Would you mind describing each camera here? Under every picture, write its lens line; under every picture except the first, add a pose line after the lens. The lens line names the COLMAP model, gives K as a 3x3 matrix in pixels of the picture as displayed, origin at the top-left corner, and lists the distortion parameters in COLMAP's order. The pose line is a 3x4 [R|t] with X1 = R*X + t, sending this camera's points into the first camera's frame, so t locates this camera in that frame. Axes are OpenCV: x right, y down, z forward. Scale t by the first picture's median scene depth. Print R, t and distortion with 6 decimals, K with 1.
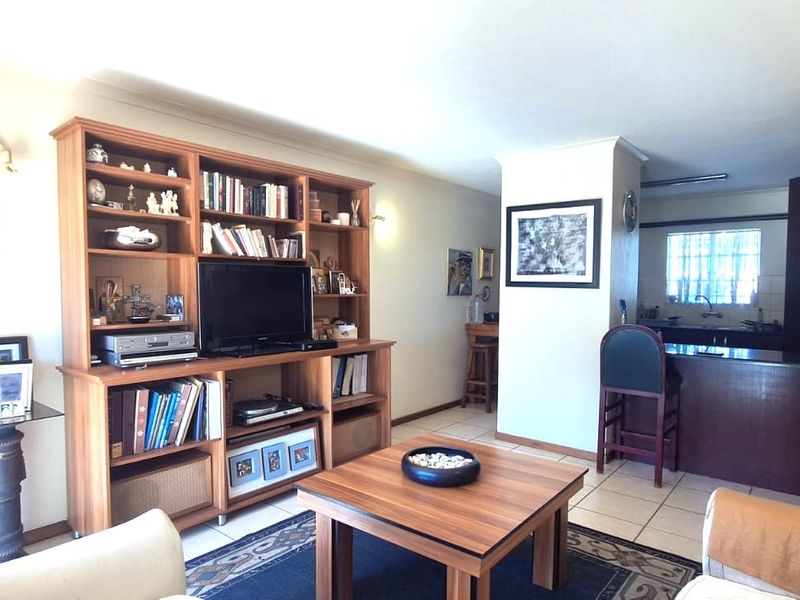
lens RADIAL K [[529.6, 0, 401.2], [0, 529.6, 315.4], [0, 0, 1]] dist [0.101509, 0.003449]
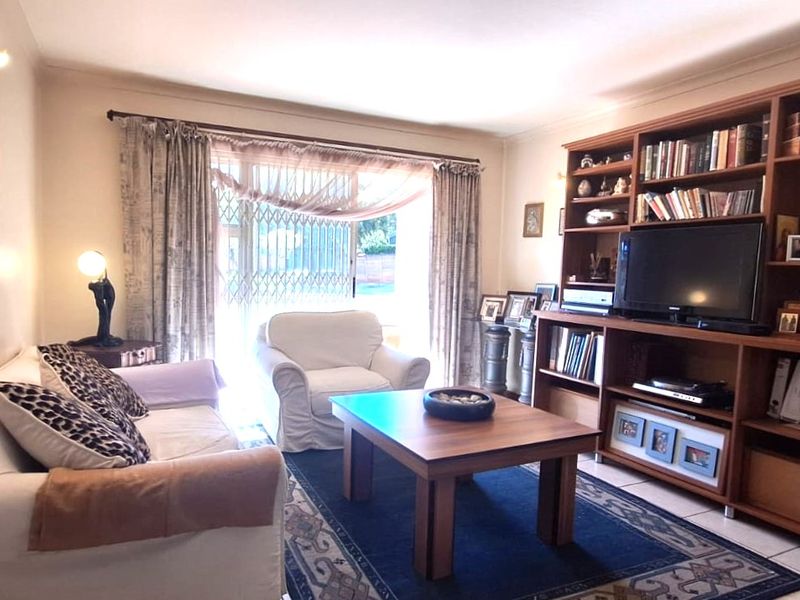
lens RADIAL K [[550.8, 0, 405.8], [0, 550.8, 296.2], [0, 0, 1]] dist [0.108635, -0.140582]
pose [[-0.373858, 0.038485, -0.926687, 0.785346], [-0.071308, 0.994989, 0.070089, -0.011844], [0.924741, 0.092283, -0.369240, 0.904961]]
